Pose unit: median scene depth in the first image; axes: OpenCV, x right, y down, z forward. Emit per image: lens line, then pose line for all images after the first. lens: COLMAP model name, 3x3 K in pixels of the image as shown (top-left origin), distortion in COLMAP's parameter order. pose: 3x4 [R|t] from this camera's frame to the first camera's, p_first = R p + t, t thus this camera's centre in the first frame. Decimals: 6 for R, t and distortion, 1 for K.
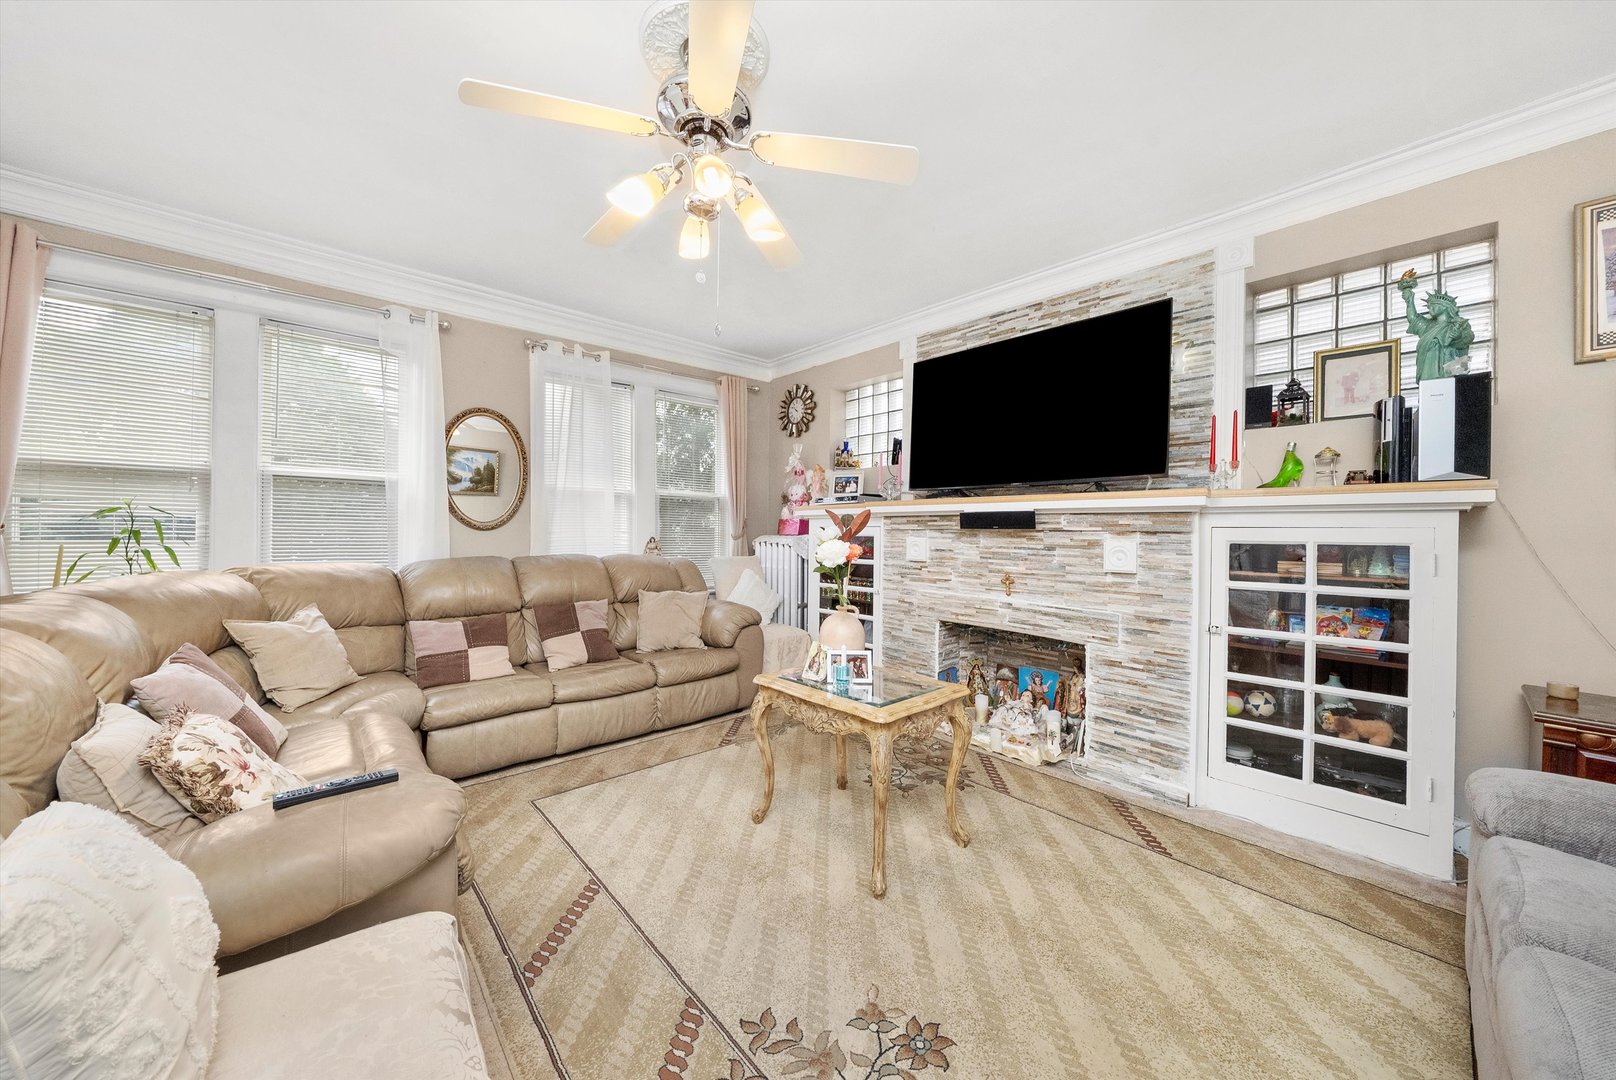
lens RADIAL K [[562.0, 0, 802.3], [0, 562.0, 533.5], [0, 0, 1]] dist [0.000213, 0.000282]
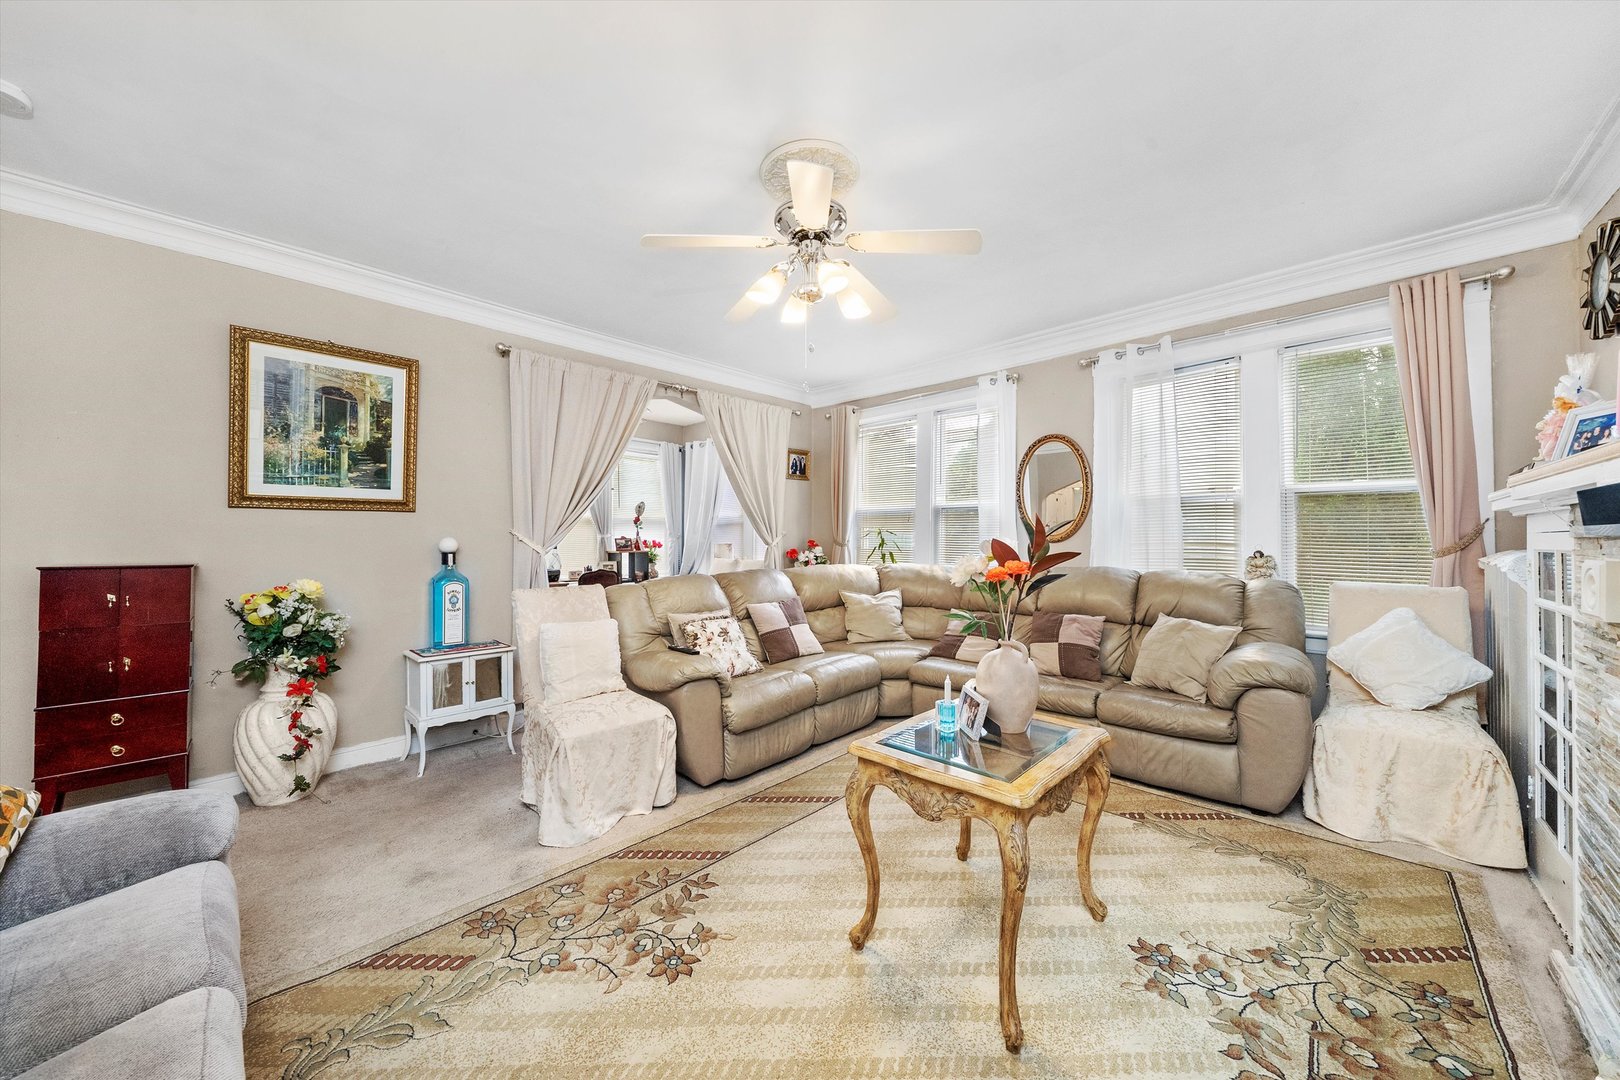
lens RADIAL K [[563.4, 0, 804.1], [0, 563.4, 534.0], [0, 0, 1]] dist [0.000213, 0.000282]
pose [[0.082458, -0.025140, -0.996277, 0.647555], [-0.002741, 0.999672, -0.025452, 0.007133], [0.996591, 0.004830, 0.082362, 0.519295]]
